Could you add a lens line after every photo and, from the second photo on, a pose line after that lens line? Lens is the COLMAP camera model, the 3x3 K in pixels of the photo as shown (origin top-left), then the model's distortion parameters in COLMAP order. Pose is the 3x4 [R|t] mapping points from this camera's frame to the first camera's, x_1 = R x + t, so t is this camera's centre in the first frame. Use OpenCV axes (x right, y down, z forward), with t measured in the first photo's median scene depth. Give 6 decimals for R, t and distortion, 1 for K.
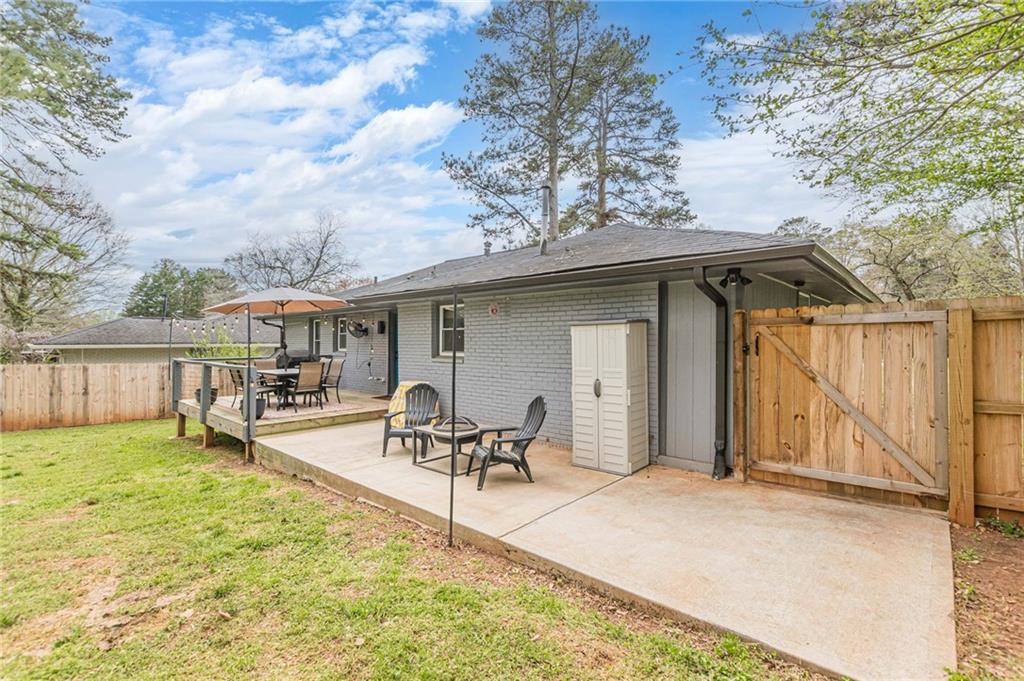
lens RADIAL K [[442.3, 0, 514.4], [0, 442.3, 339.5], [0, 0, 1]] dist [0.002314, 0.000162]
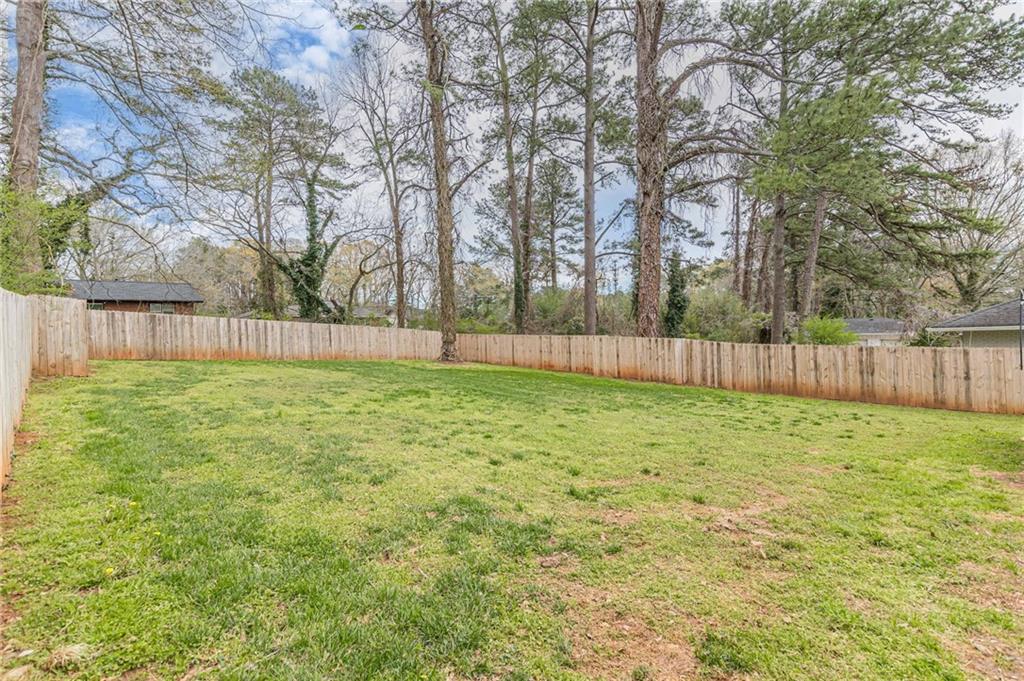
lens RADIAL K [[484.0, 0, 515.0], [0, 484.0, 335.6], [0, 0, 1]] dist [-0.003407, -0.000175]
pose [[-0.017864, -0.001940, -0.999839, 0.474874], [0.034818, 0.999390, -0.002562, -0.007394], [0.999234, -0.034858, -0.017786, 0.232540]]
